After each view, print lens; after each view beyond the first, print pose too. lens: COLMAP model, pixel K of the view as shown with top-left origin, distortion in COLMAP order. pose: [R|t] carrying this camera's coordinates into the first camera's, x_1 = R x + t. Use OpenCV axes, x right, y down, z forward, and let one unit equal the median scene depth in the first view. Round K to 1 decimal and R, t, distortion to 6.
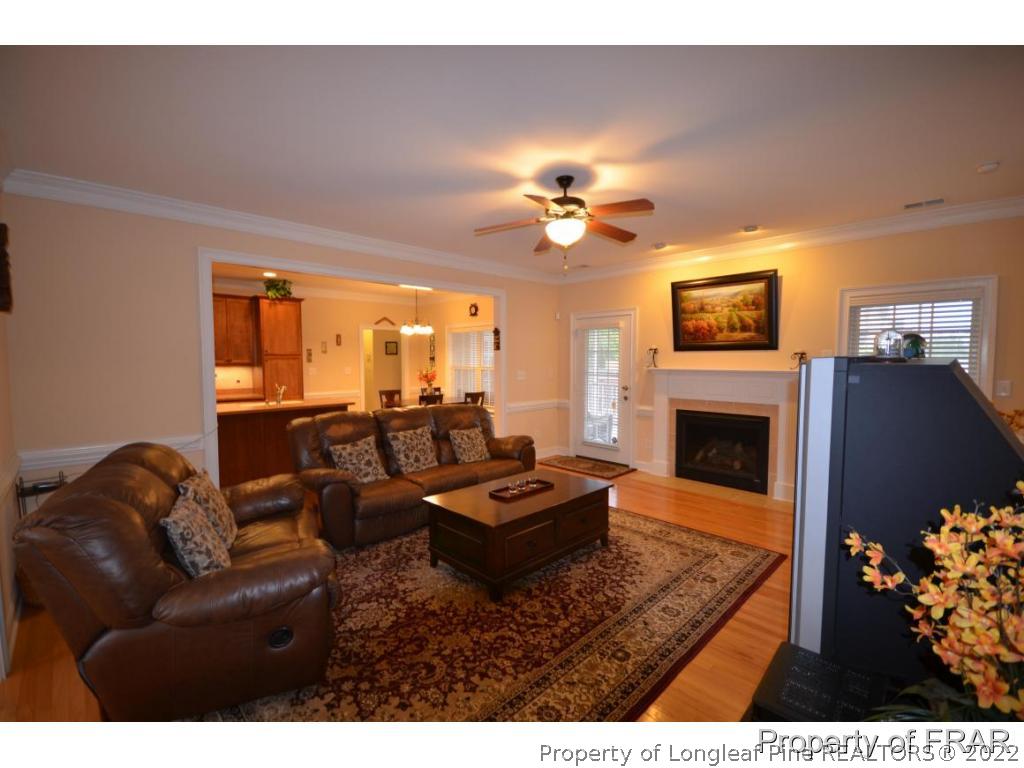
lens RADIAL K [[447.5, 0, 512.0], [0, 447.5, 384.0], [0, 0, 1]] dist [-0.000808, 0.000027]
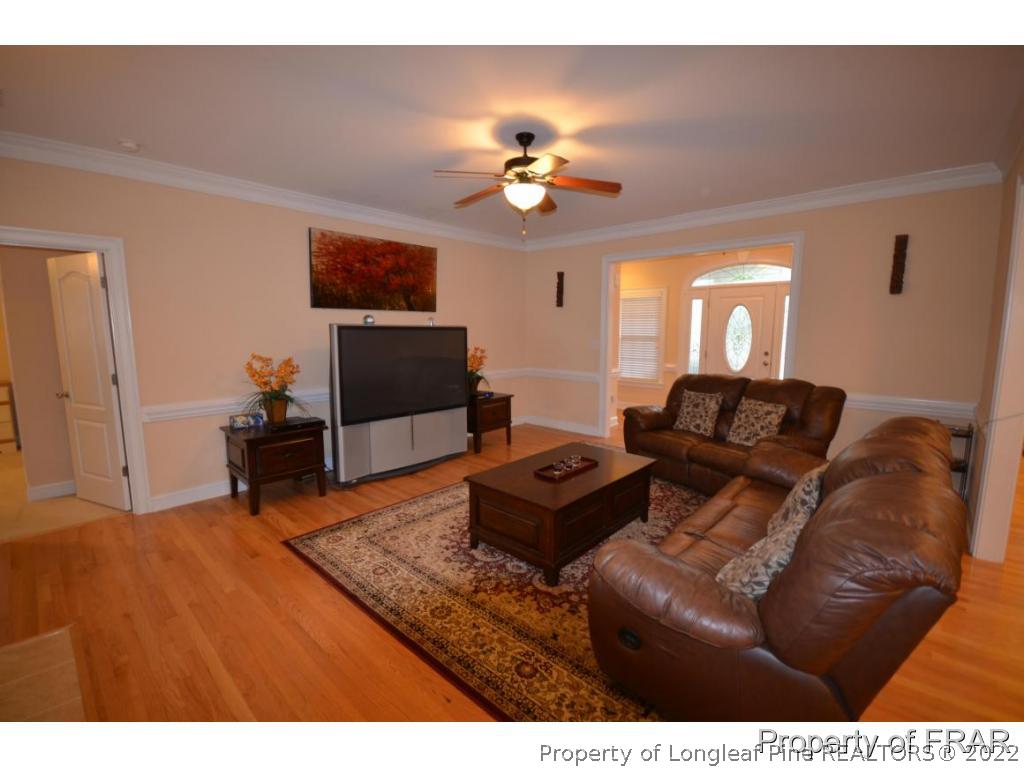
lens RADIAL K [[447.5, 0, 512.0], [0, 447.5, 384.0], [0, 0, 1]] dist [-0.000808, 0.000027]
pose [[-0.998151, 0.007813, -0.060271, 0.134595], [-0.003547, 0.982521, 0.186117, -0.075610], [0.060672, 0.185987, -0.980677, 1.302565]]
